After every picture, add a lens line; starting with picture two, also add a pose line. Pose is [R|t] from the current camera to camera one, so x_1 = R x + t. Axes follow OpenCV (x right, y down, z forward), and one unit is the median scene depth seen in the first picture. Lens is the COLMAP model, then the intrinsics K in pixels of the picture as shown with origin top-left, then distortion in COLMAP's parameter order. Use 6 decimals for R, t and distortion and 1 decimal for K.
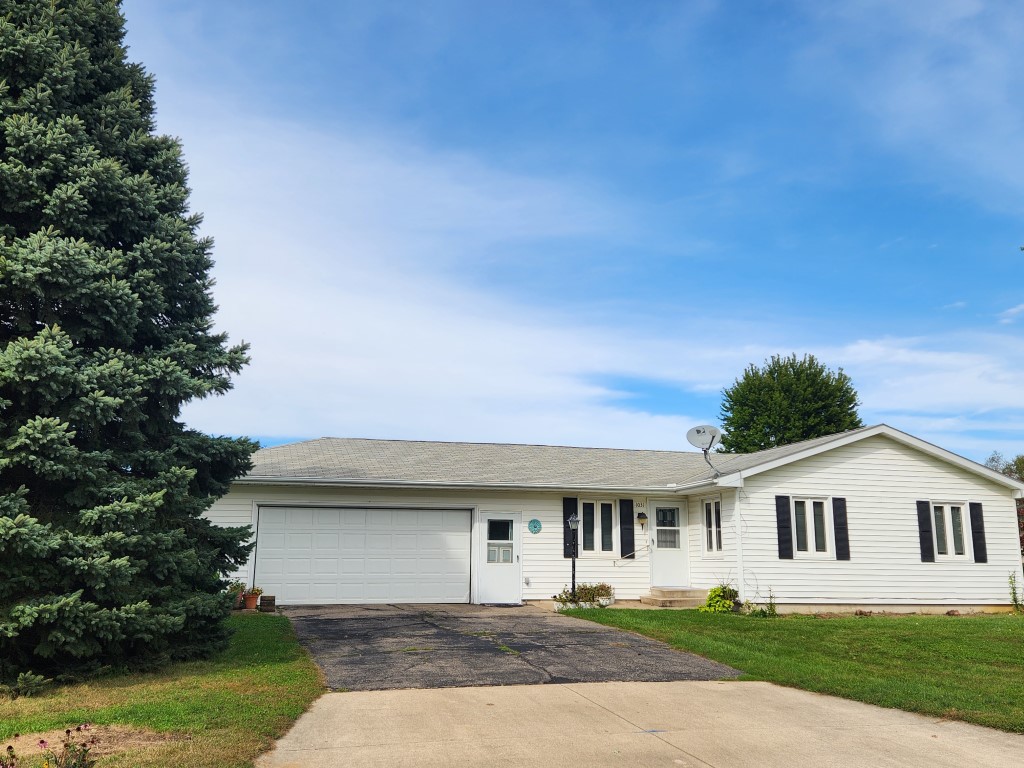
lens RADIAL K [[1013.8, 0, 512.0], [0, 1013.8, 384.0], [0, 0, 1]] dist [0.062580, -0.007900]
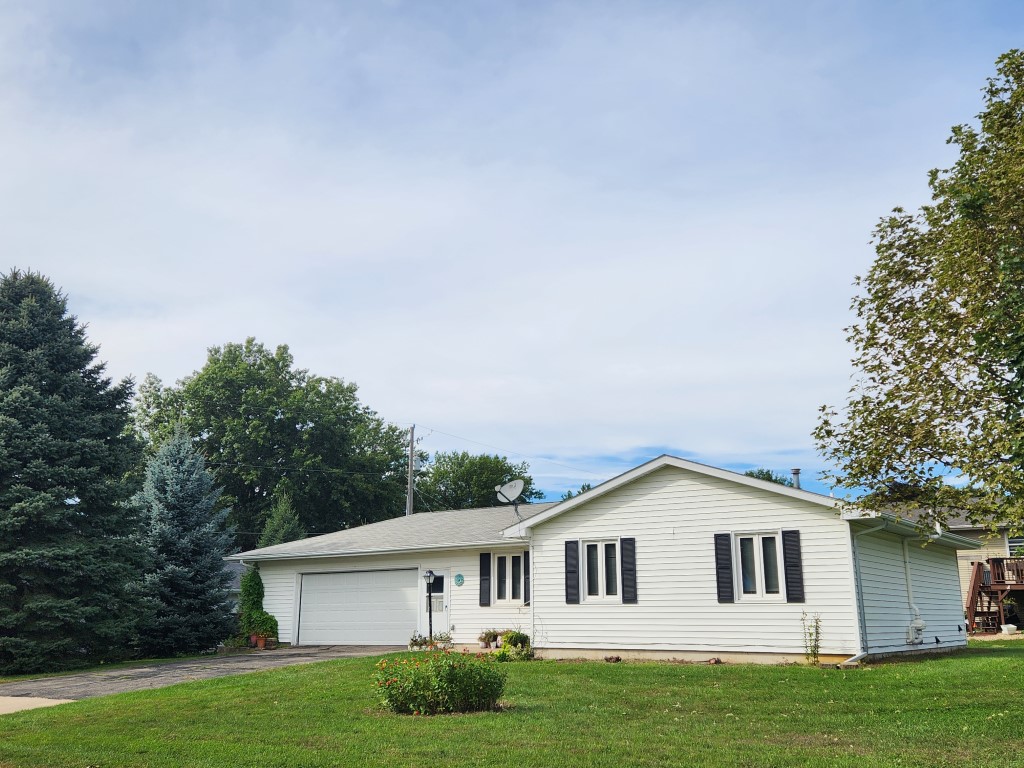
lens RADIAL K [[1013.8, 0, 512.0], [0, 1013.8, 384.0], [0, 0, 1]] dist [0.062580, -0.007900]
pose [[0.630509, -0.182080, -0.754523, 0.994839], [0.146785, 0.982526, -0.114443, 0.061932], [0.762176, -0.038595, 0.646218, 0.301882]]
